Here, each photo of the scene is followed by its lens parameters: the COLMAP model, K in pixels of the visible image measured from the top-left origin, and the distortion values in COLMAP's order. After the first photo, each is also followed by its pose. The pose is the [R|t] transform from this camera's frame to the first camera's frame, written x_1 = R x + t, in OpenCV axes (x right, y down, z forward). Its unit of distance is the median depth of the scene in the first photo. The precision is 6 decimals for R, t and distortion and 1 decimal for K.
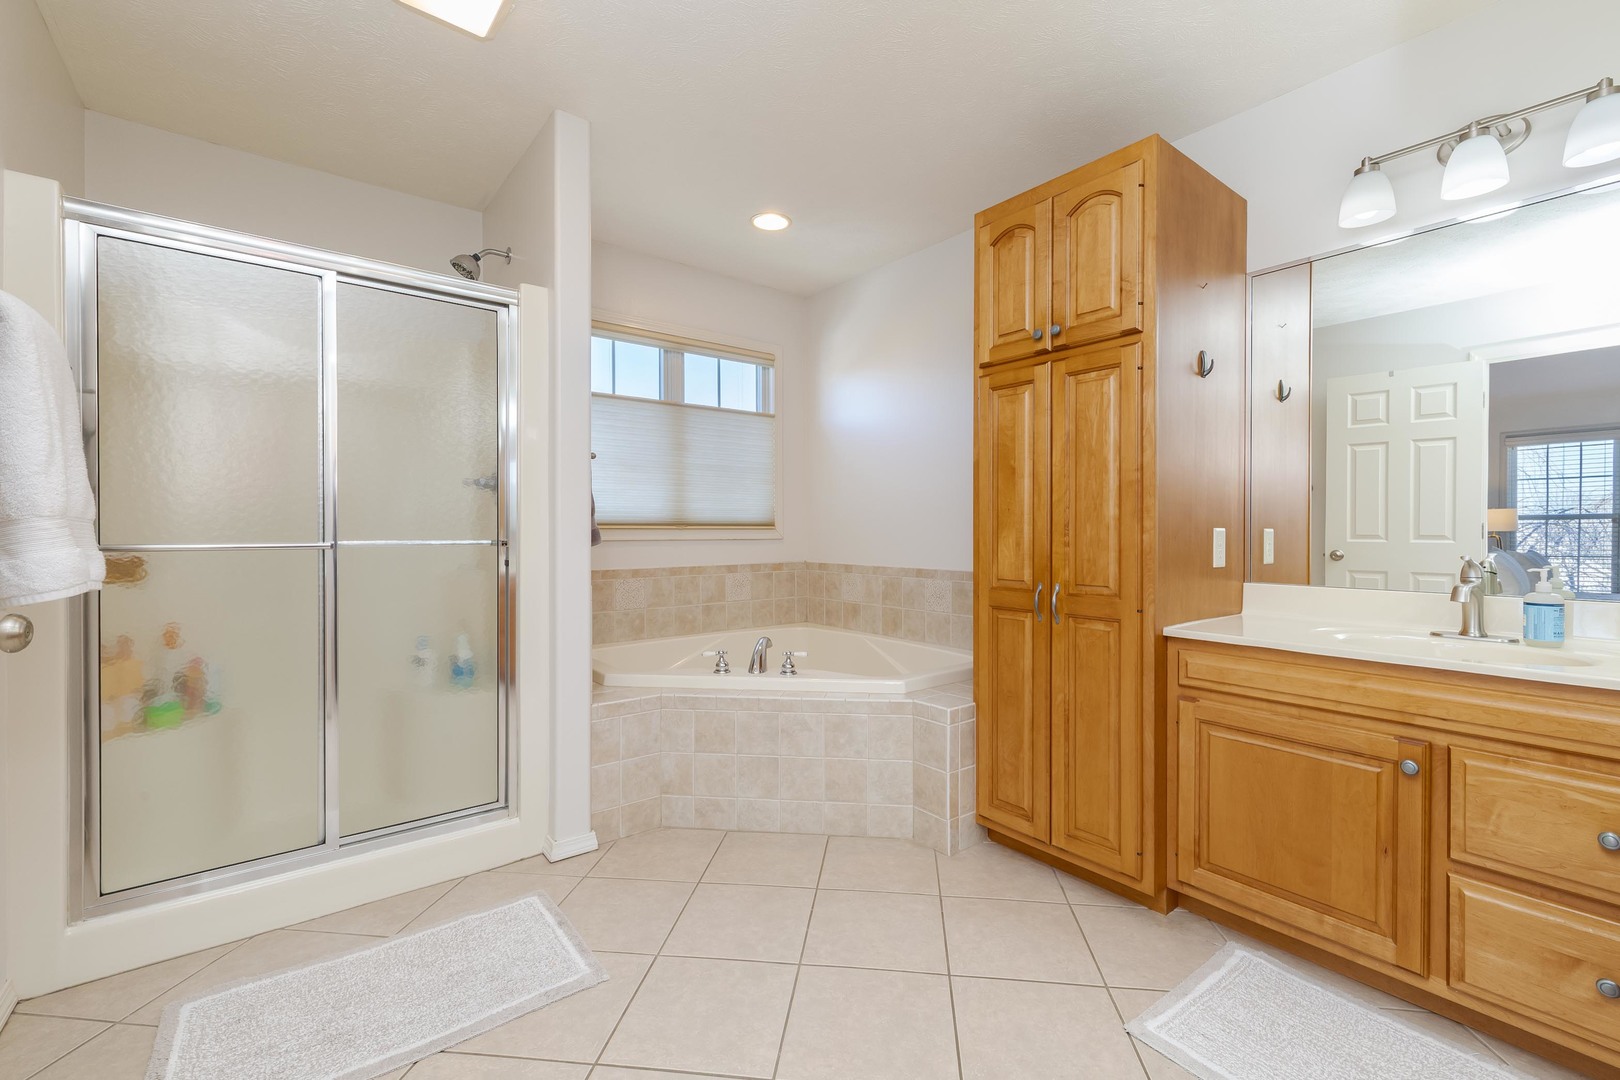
lens RADIAL K [[695.9, 0, 808.7], [0, 695.9, 533.3], [0, 0, 1]] dist [-0.001177, 0.000398]
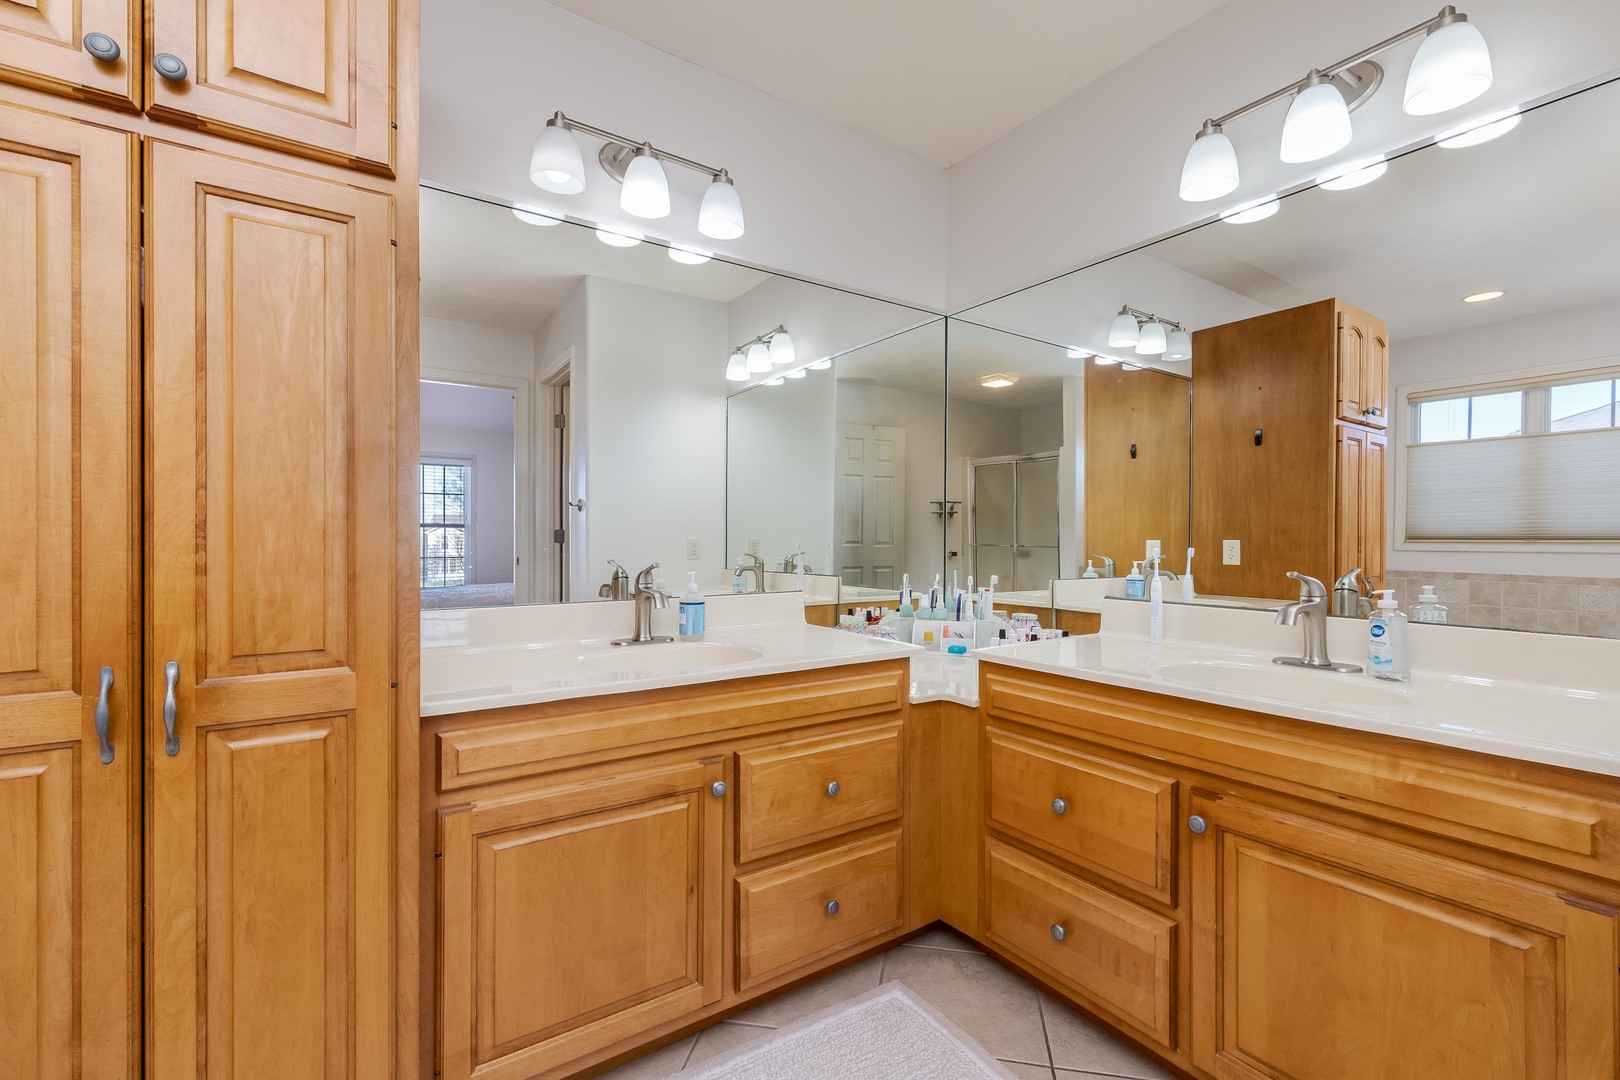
lens RADIAL K [[695.9, 0, 810.6], [0, 695.9, 539.8], [0, 0, 1]] dist [-0.001177, 0.000398]
pose [[0.049812, -0.001964, 0.998757, -0.059781], [0.005720, 0.999982, 0.001681, -0.001801], [-0.998742, 0.005629, 0.049822, 0.666639]]
